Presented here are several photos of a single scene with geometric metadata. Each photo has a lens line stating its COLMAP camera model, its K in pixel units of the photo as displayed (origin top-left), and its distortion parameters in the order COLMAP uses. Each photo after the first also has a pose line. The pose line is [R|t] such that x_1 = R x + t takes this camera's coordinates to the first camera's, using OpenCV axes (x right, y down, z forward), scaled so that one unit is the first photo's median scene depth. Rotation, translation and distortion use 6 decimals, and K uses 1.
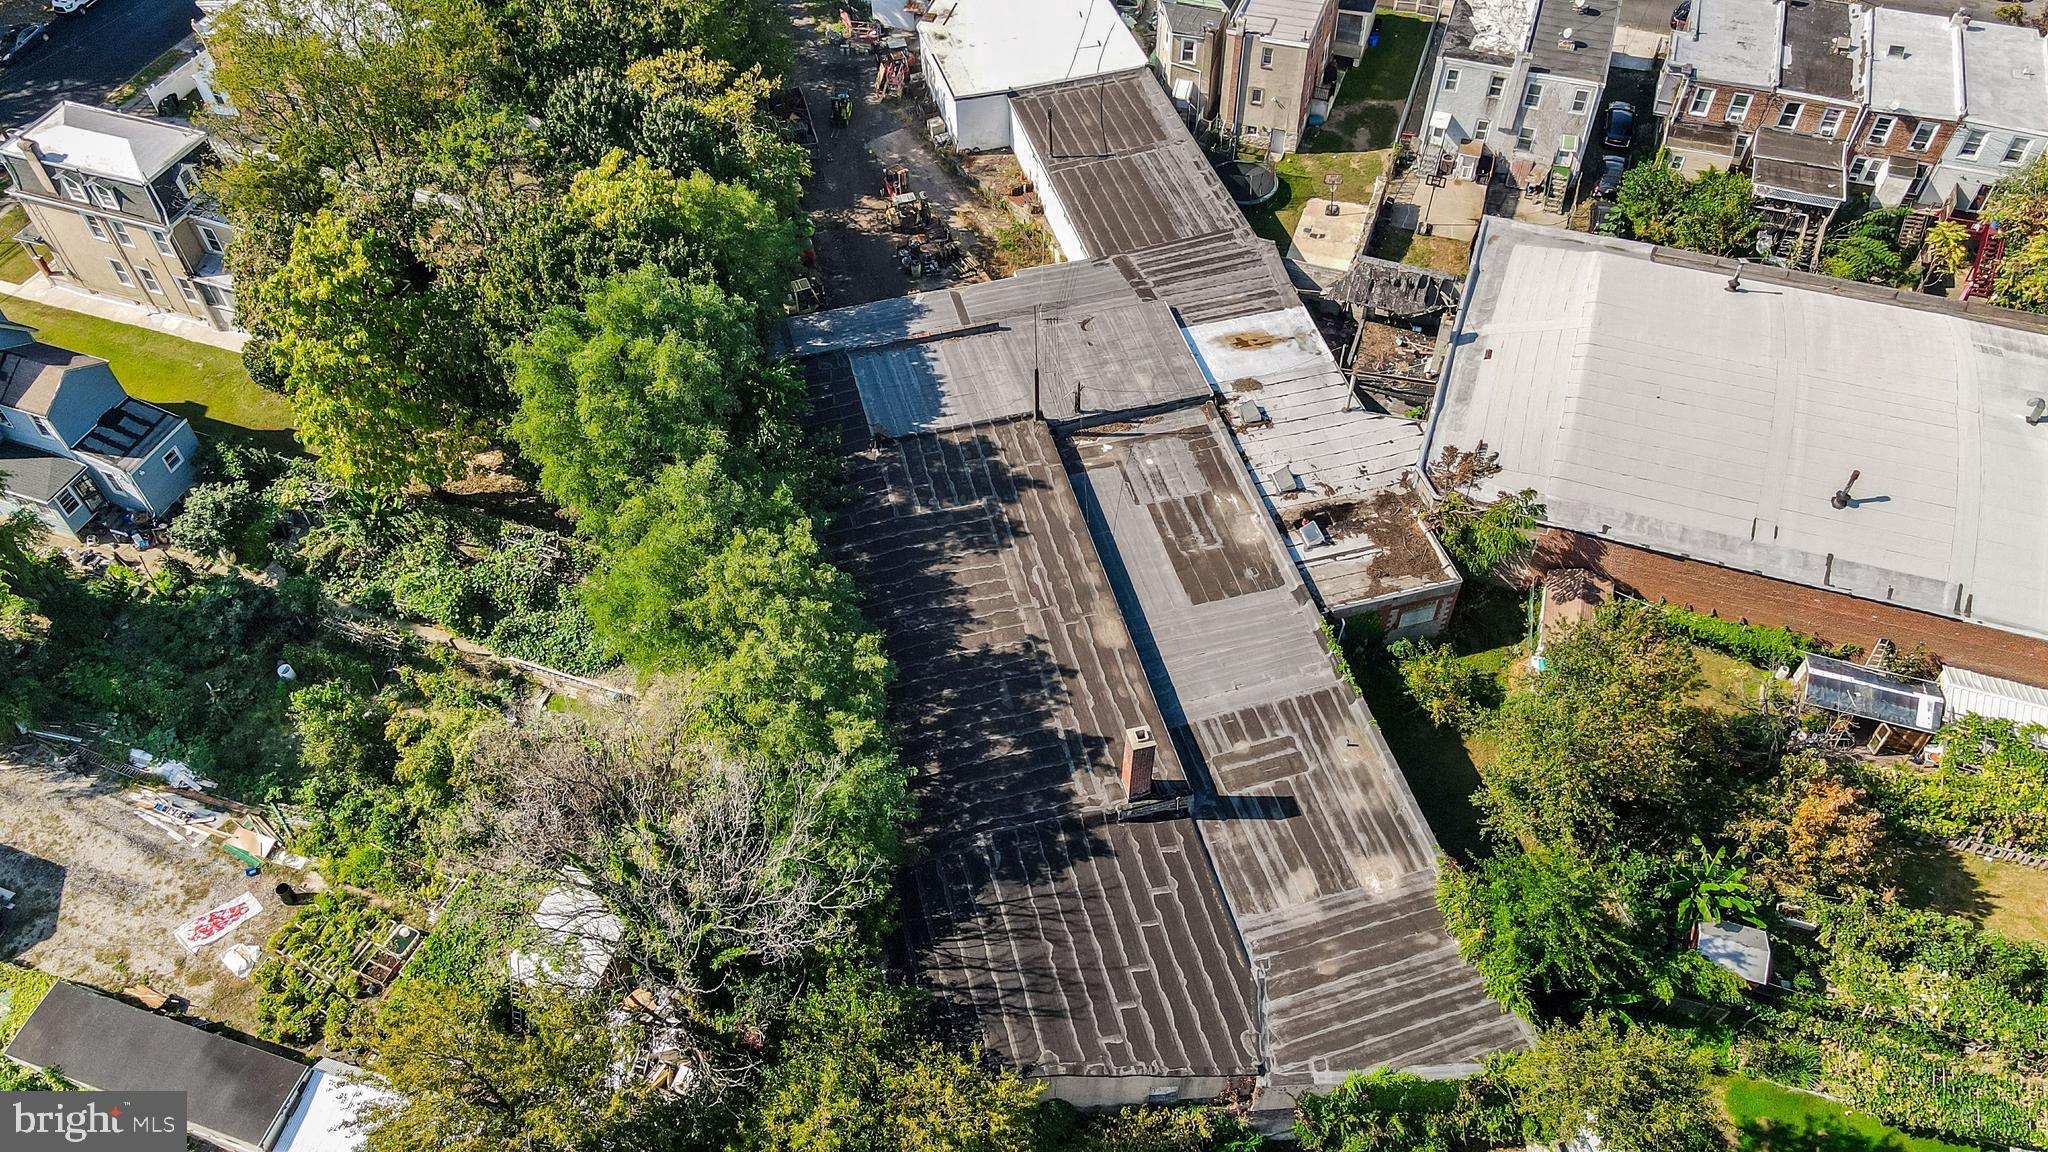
lens RADIAL K [[1444.3, 0, 1024.0], [0, 1444.3, 576.0], [0, 0, 1]] dist [0.010445, 0.006820]
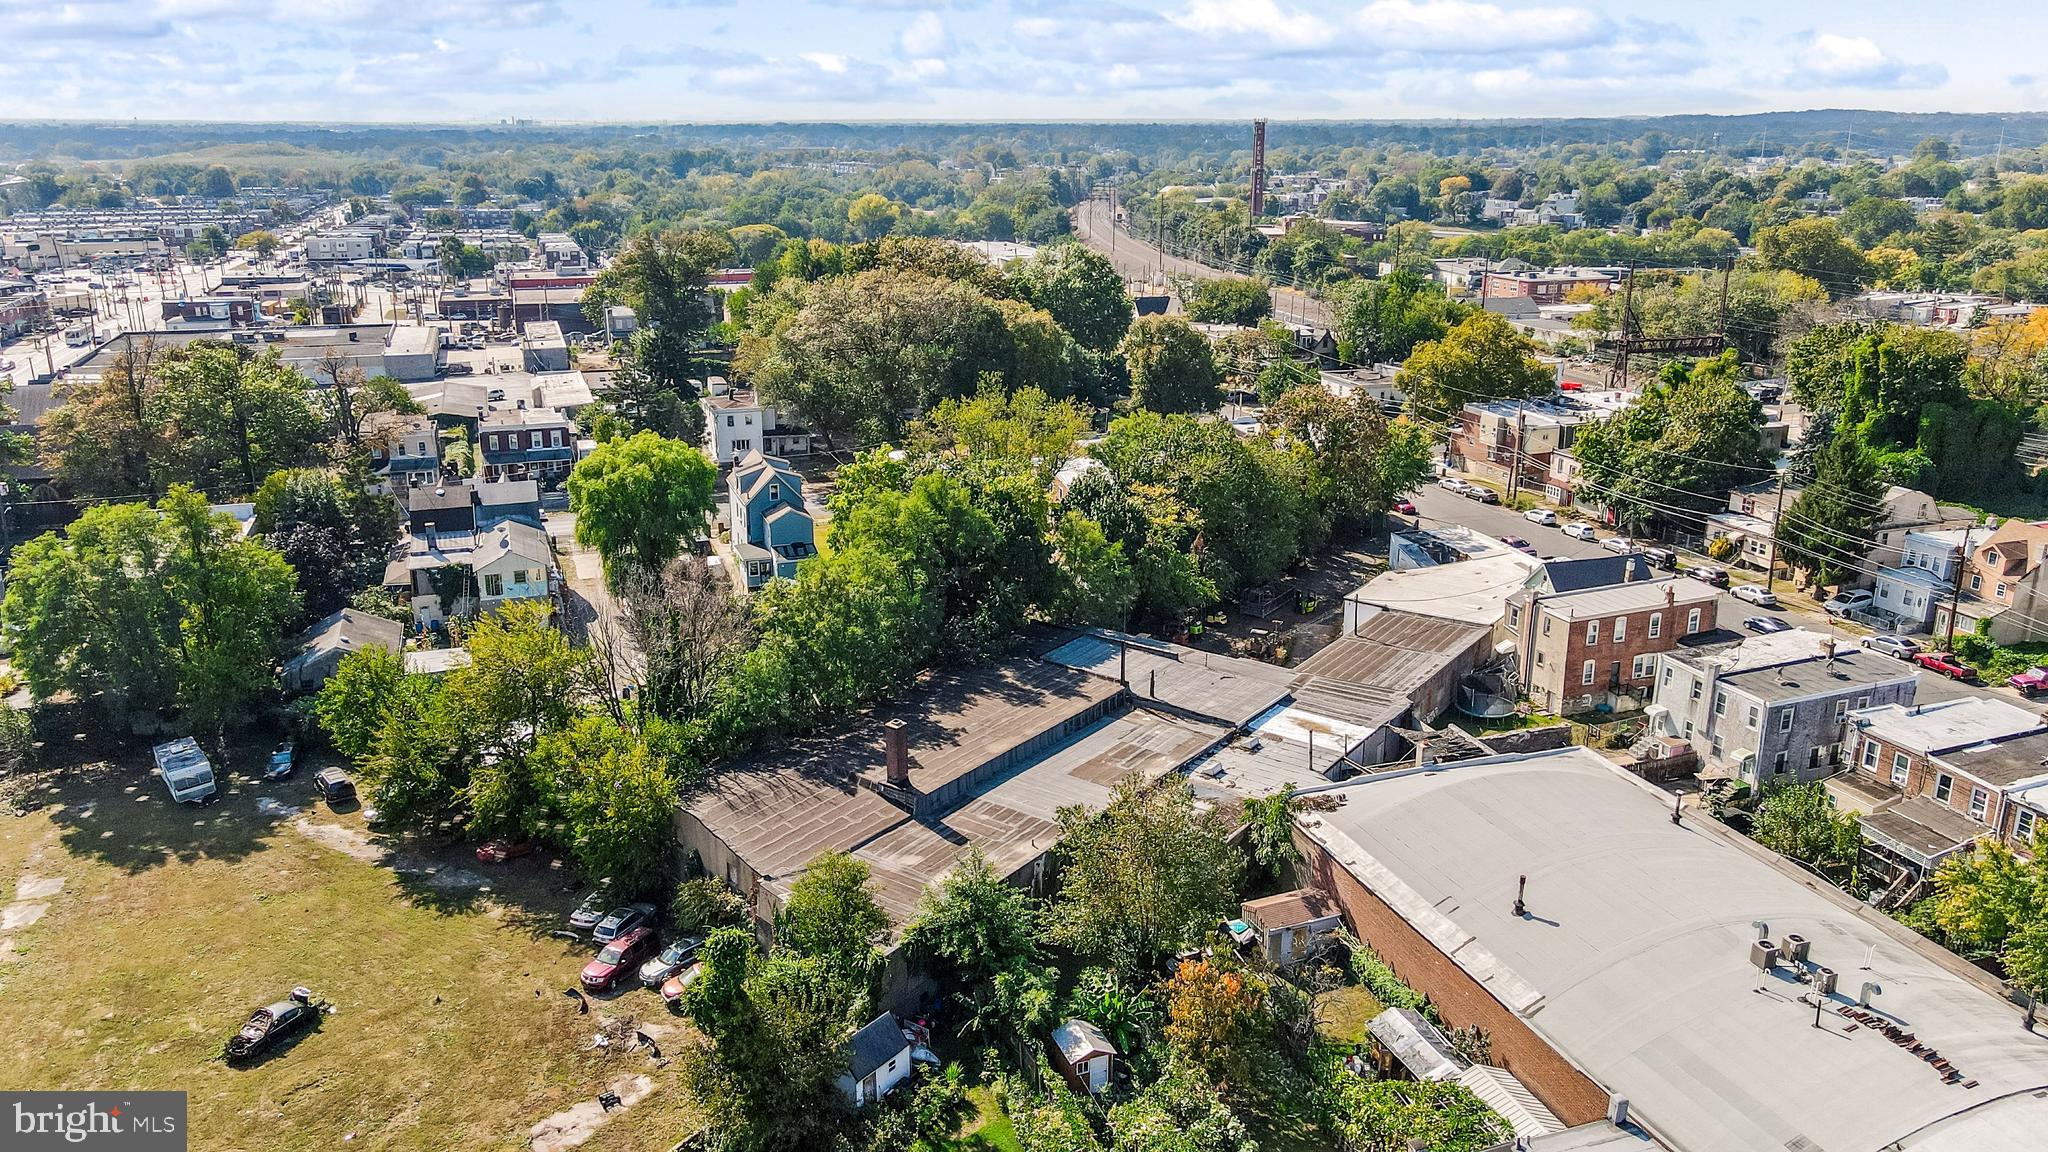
lens RADIAL K [[1474.1, 0, 1024.0], [0, 1474.1, 576.0], [0, 0, 1]] dist [0.010973, 0.007025]
pose [[0.627033, 0.247906, -0.738493, 0.866234], [-0.606649, 0.750106, -0.263284, 0.218945], [0.488679, 0.613094, 0.620733, -0.006988]]
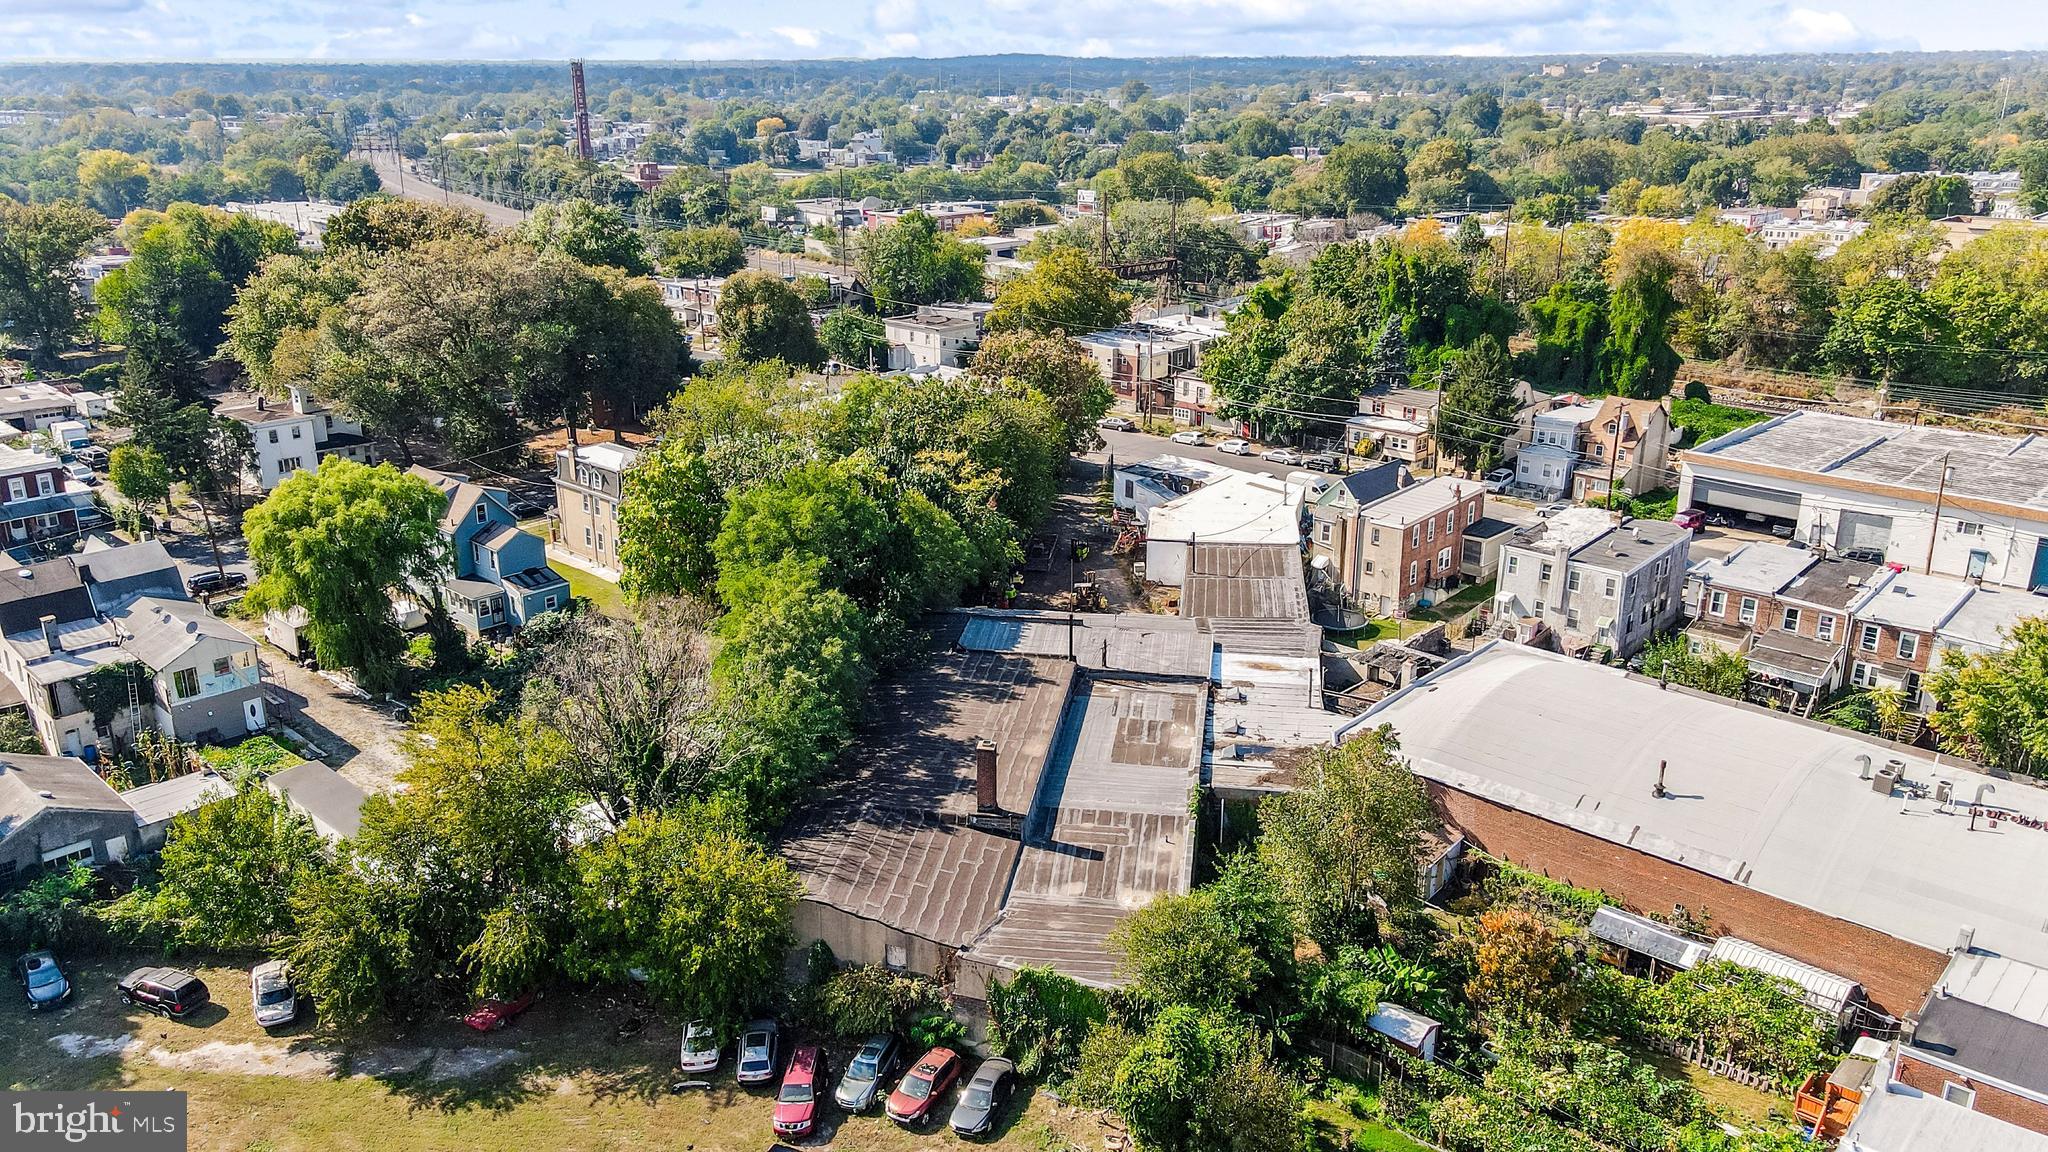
lens RADIAL K [[1474.1, 0, 1024.0], [0, 1474.1, 576.0], [0, 0, 1]] dist [0.010973, 0.007025]
pose [[0.916534, 0.147883, -0.371612, 0.410348], [-0.317221, 0.834661, -0.450234, 0.402370], [0.243588, 0.530538, 0.811907, -0.148234]]
